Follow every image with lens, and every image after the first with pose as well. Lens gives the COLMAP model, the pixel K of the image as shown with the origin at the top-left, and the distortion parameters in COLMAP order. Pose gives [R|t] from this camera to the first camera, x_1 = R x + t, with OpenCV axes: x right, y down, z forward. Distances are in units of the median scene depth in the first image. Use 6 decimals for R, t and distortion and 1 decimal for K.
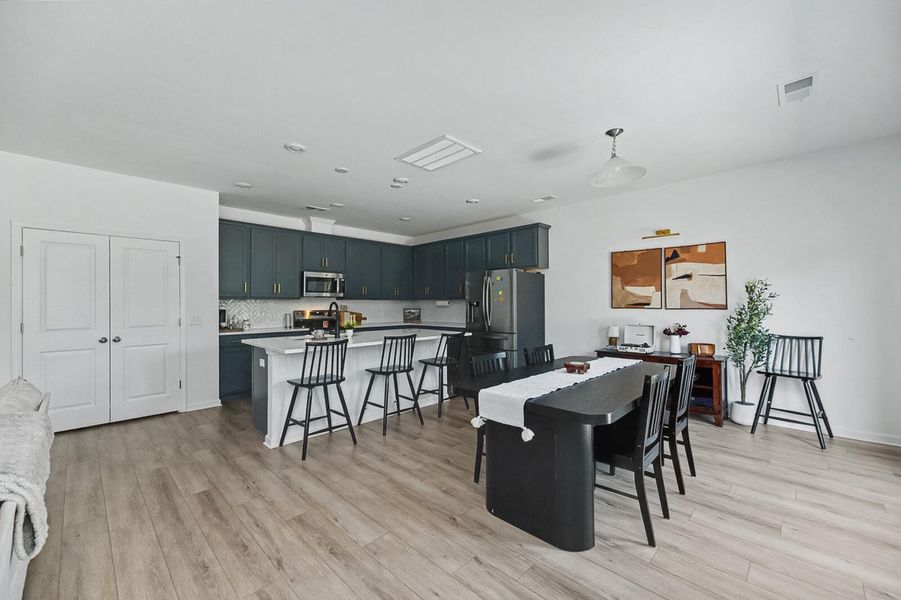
lens RADIAL K [[359.9, 0, 457.0], [0, 359.9, 300.1], [0, 0, 1]] dist [0.000604, 0.000004]
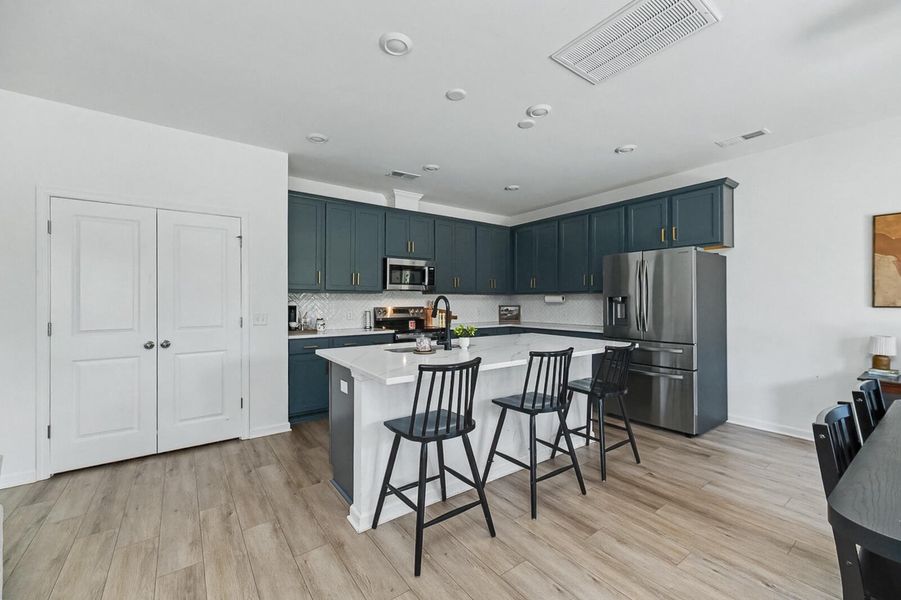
lens RADIAL K [[369.9, 0, 453.2], [0, 369.9, 298.1], [0, 0, 1]] dist [0.001821, 0.000100]
pose [[0.984159, 0.002514, -0.177268, -0.176953], [-0.001726, 0.999988, 0.004598, 0.005795], [0.177277, -0.004219, 0.984152, 0.290297]]
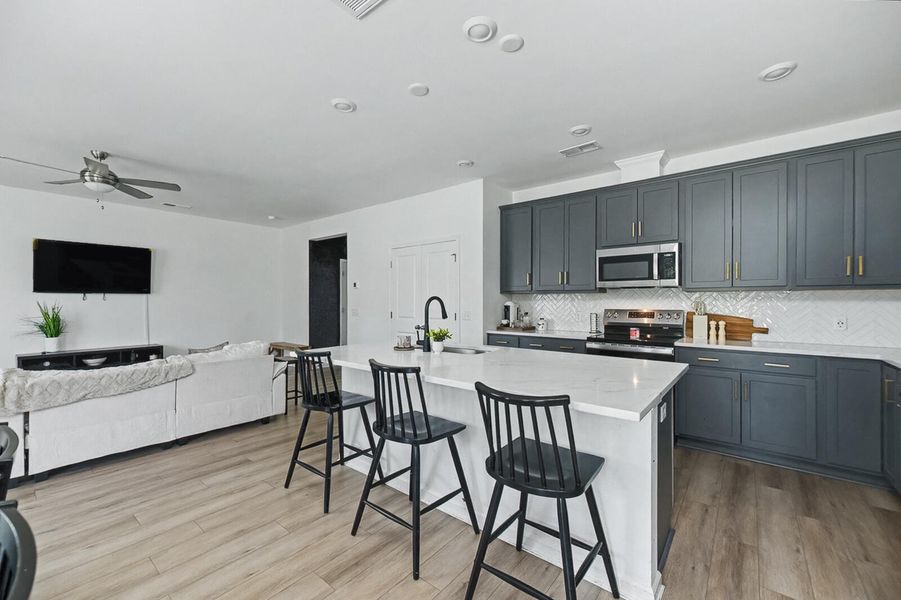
lens RADIAL K [[372.3, 0, 447.7], [0, 372.3, 301.8], [0, 0, 1]] dist [0.001938, 0.000288]
pose [[0.072584, 0.005663, -0.997346, 0.299968], [0.010292, 0.999926, 0.006426, 0.010442], [0.997309, -0.010732, 0.072521, 0.865739]]
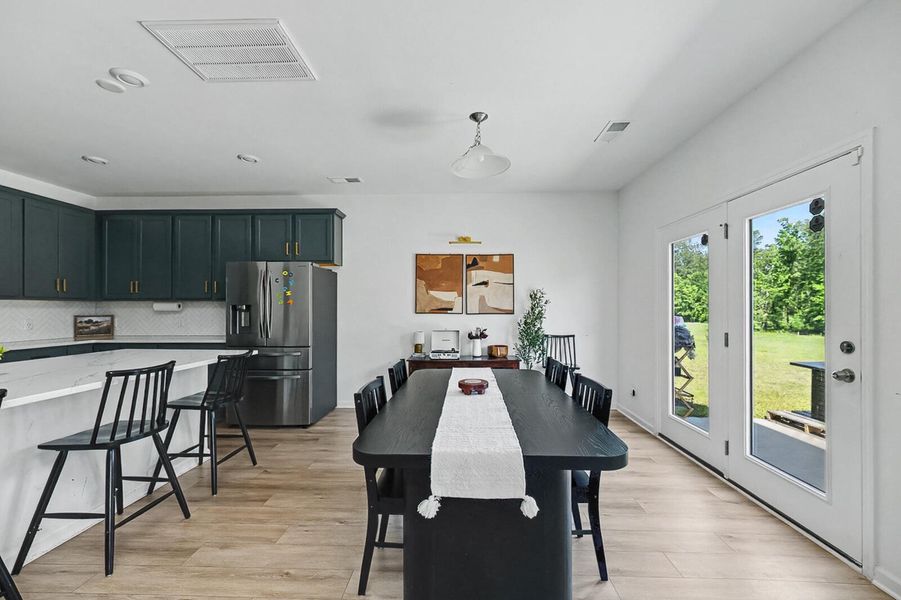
lens RADIAL K [[365.0, 0, 455.4], [0, 365.0, 307.3], [0, 0, 1]] dist [0.000954, -0.000021]
pose [[0.744113, 0.008022, 0.668006, -0.146483], [-0.011469, 0.999934, 0.000767, 0.005353], [-0.667956, -0.008233, 0.744155, 0.248734]]
